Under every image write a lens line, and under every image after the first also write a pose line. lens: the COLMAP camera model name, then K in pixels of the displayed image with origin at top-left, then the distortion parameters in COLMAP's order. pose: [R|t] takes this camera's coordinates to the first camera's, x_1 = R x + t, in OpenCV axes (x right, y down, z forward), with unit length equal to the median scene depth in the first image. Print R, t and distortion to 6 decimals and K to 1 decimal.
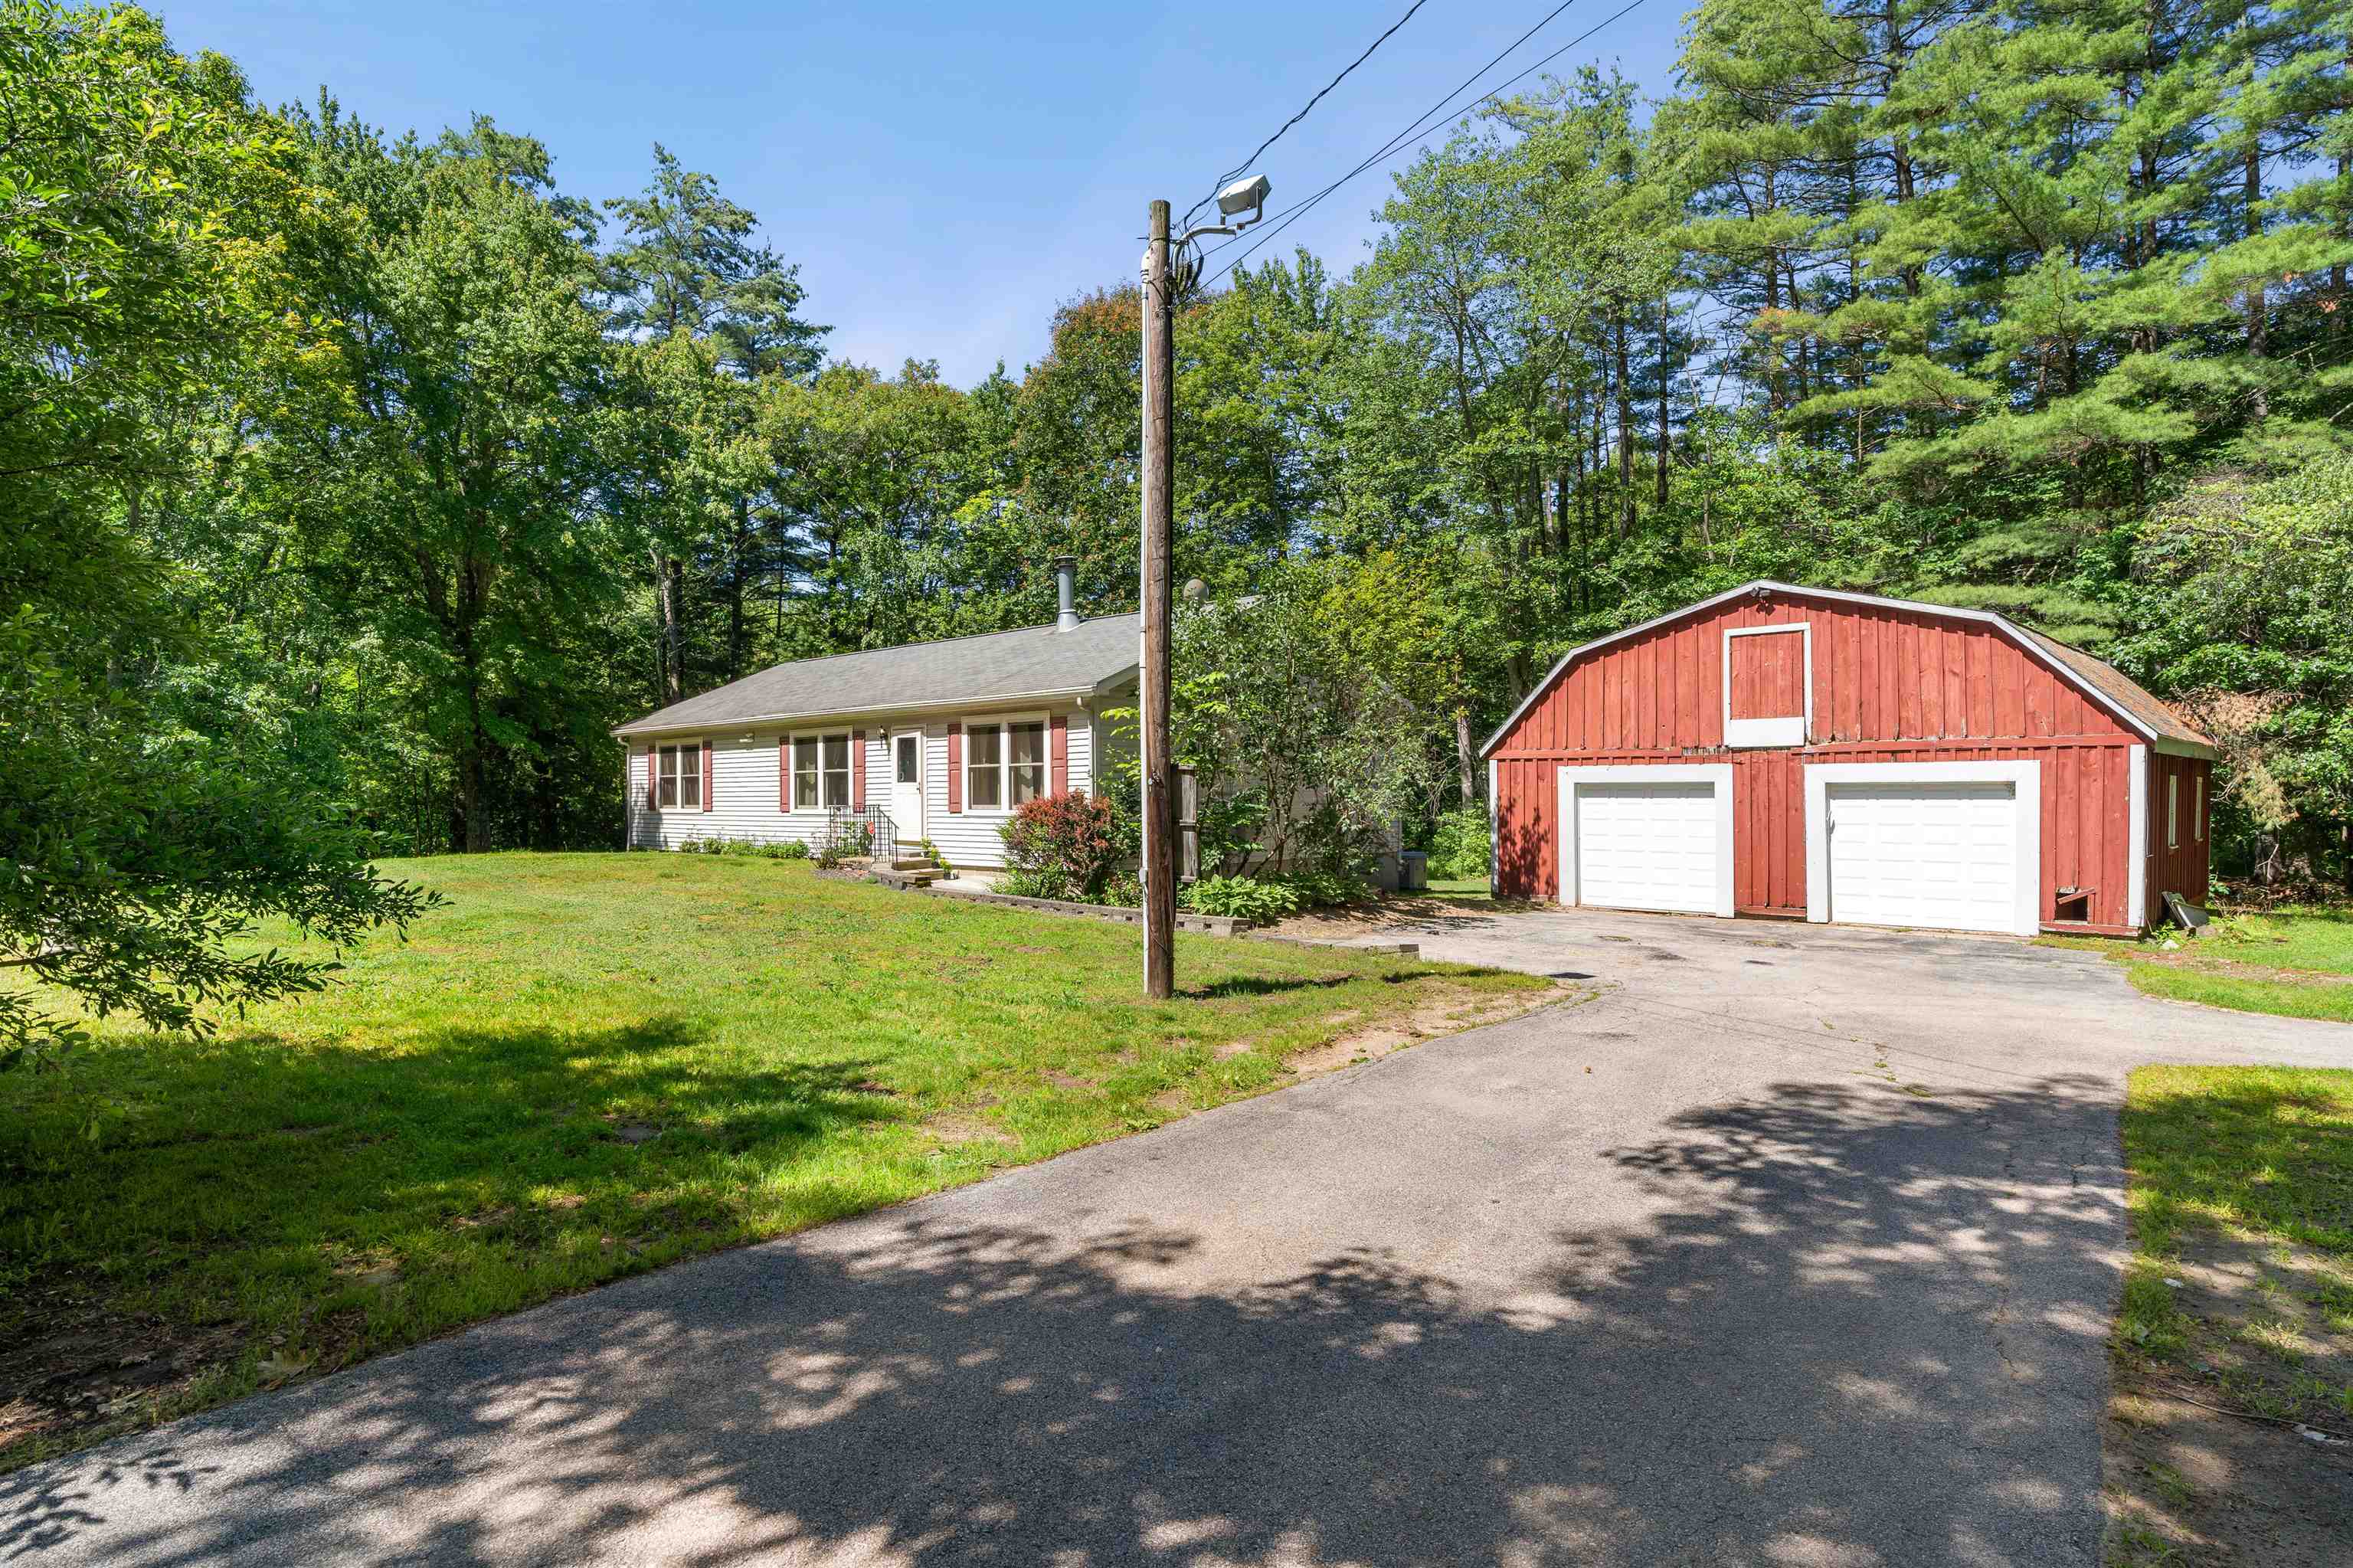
lens RADIAL K [[1279.8, 0, 1161.1], [0, 1279.8, 781.6], [0, 0, 1]] dist [-0.002476, 0.000396]
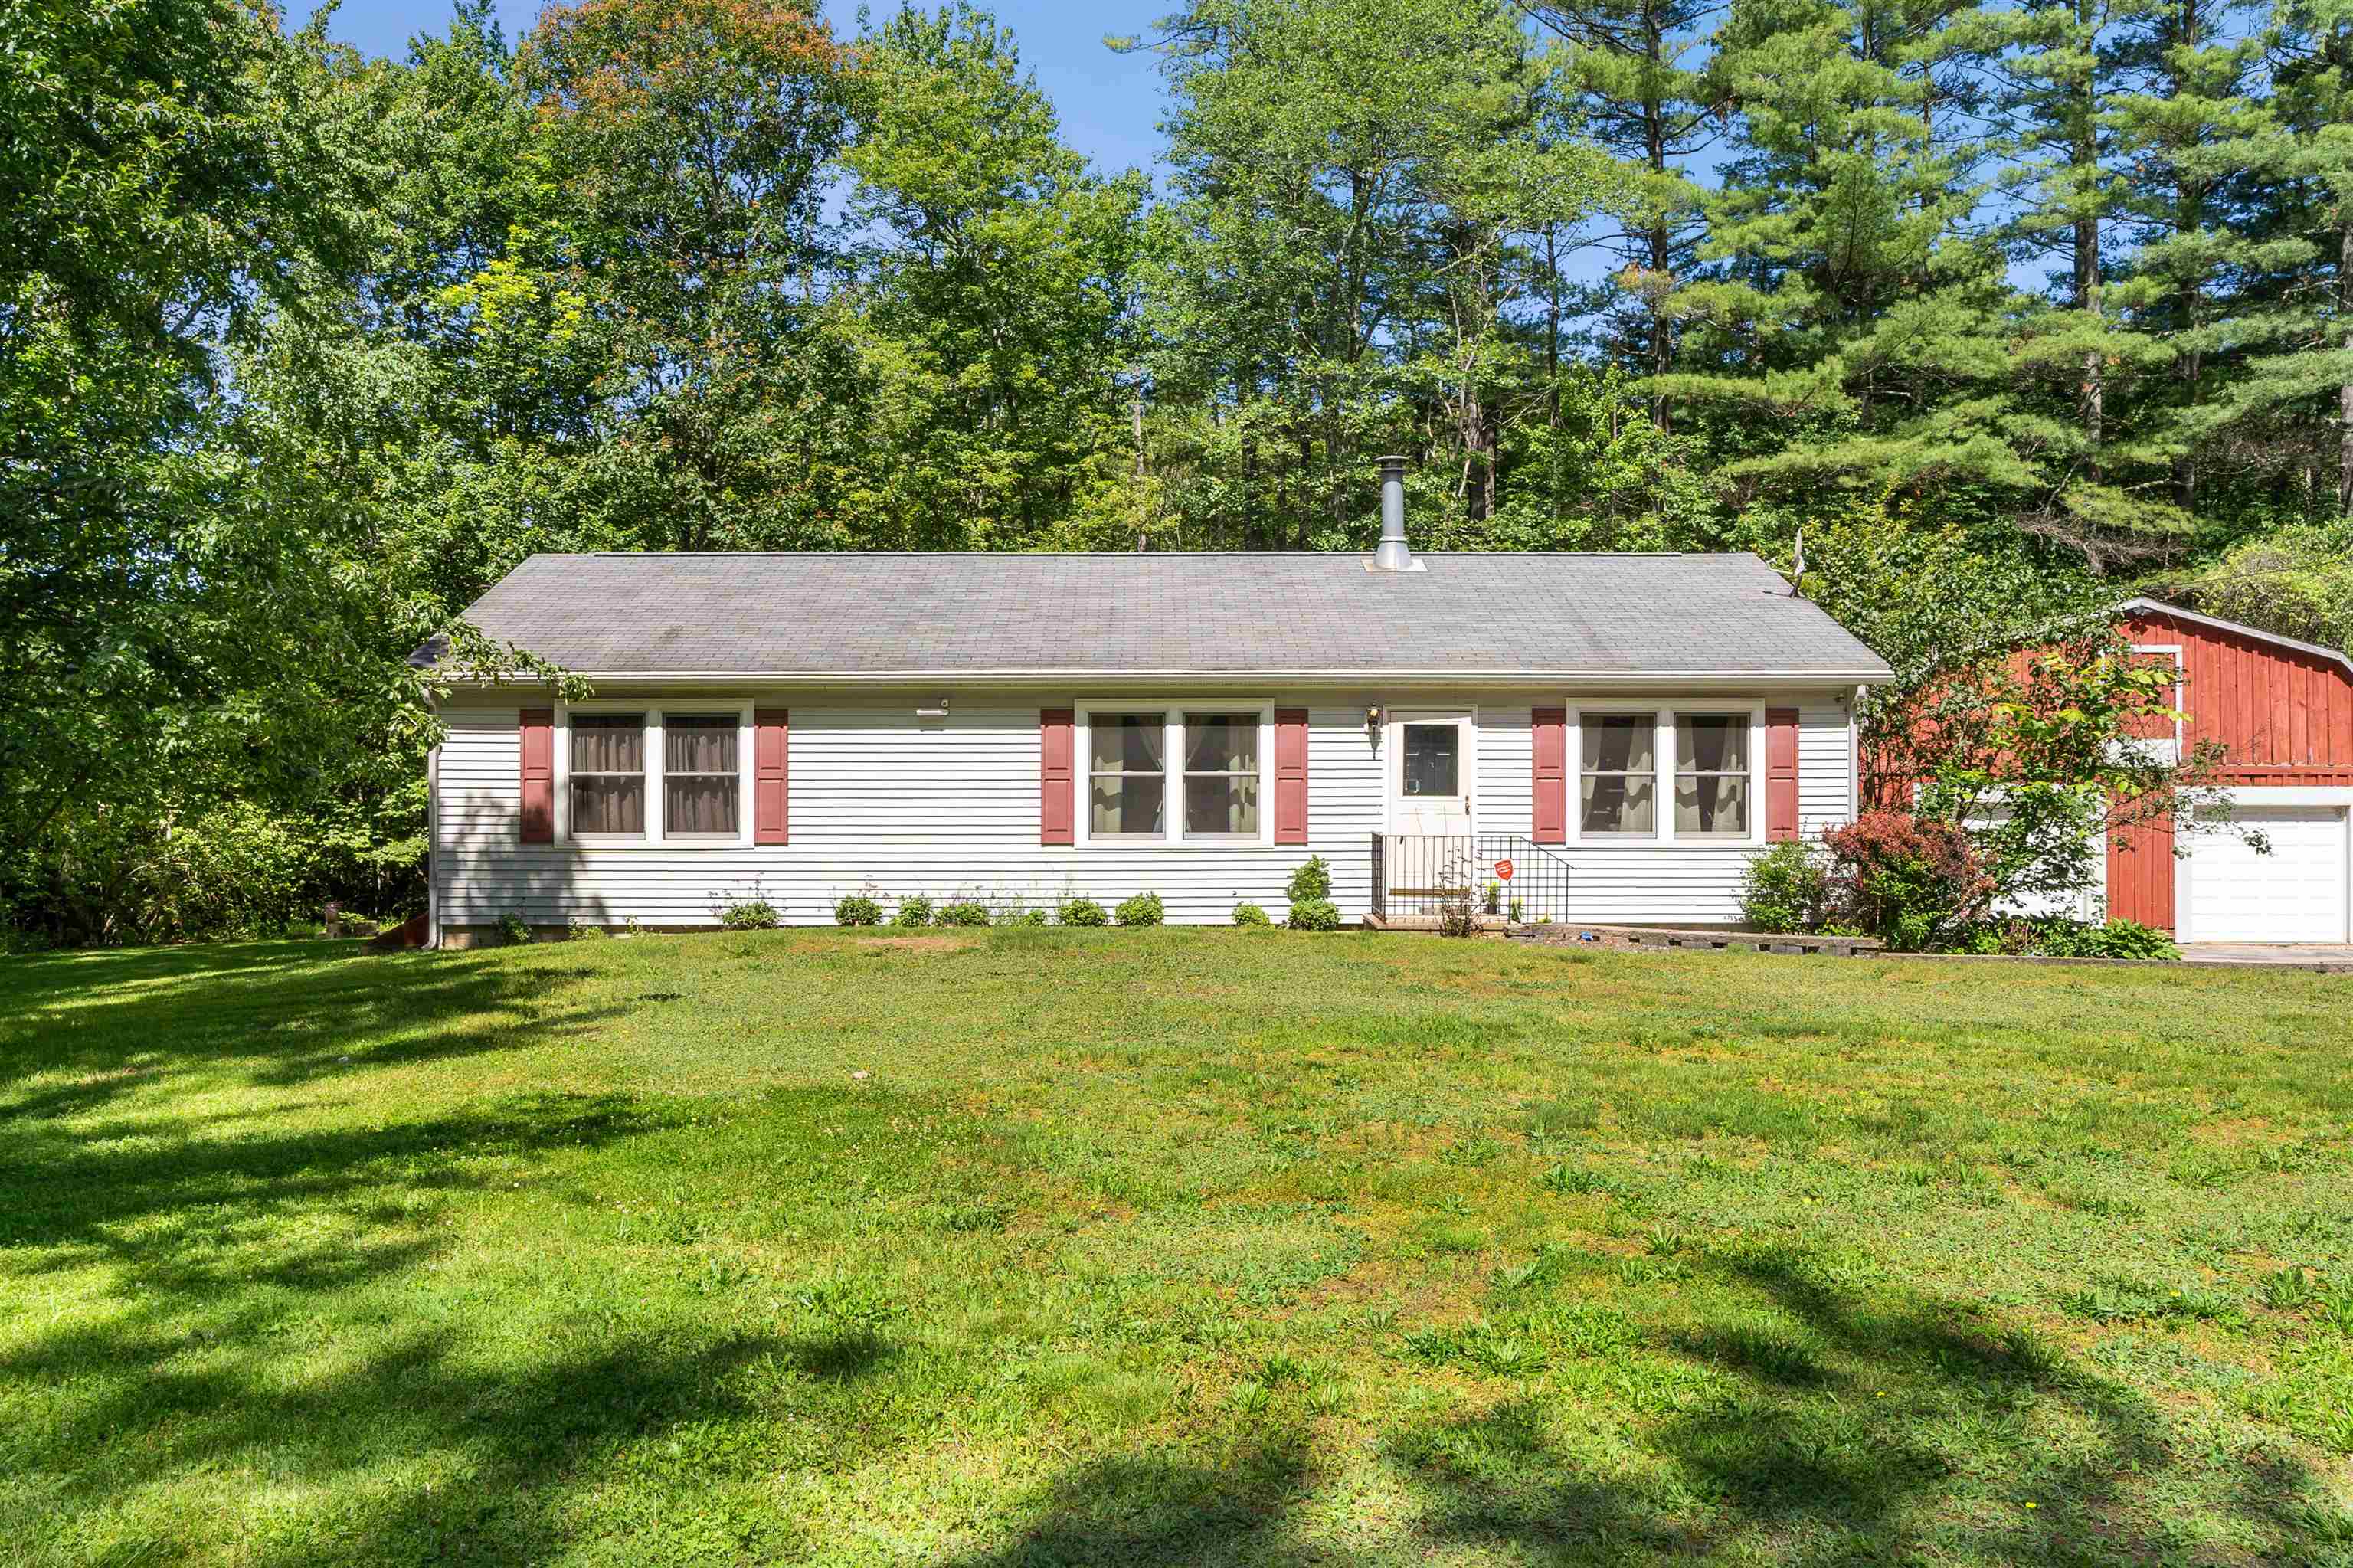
lens RADIAL K [[1718.0, 0, 1176.5], [0, 1718.0, 784.0], [0, 0, 1]] dist [-0.003553, -0.000434]
pose [[0.707019, 0.022341, 0.706842, -0.883393], [-0.010310, 0.999720, -0.021286, 0.013861], [-0.707119, 0.007762, 0.707052, 0.491281]]
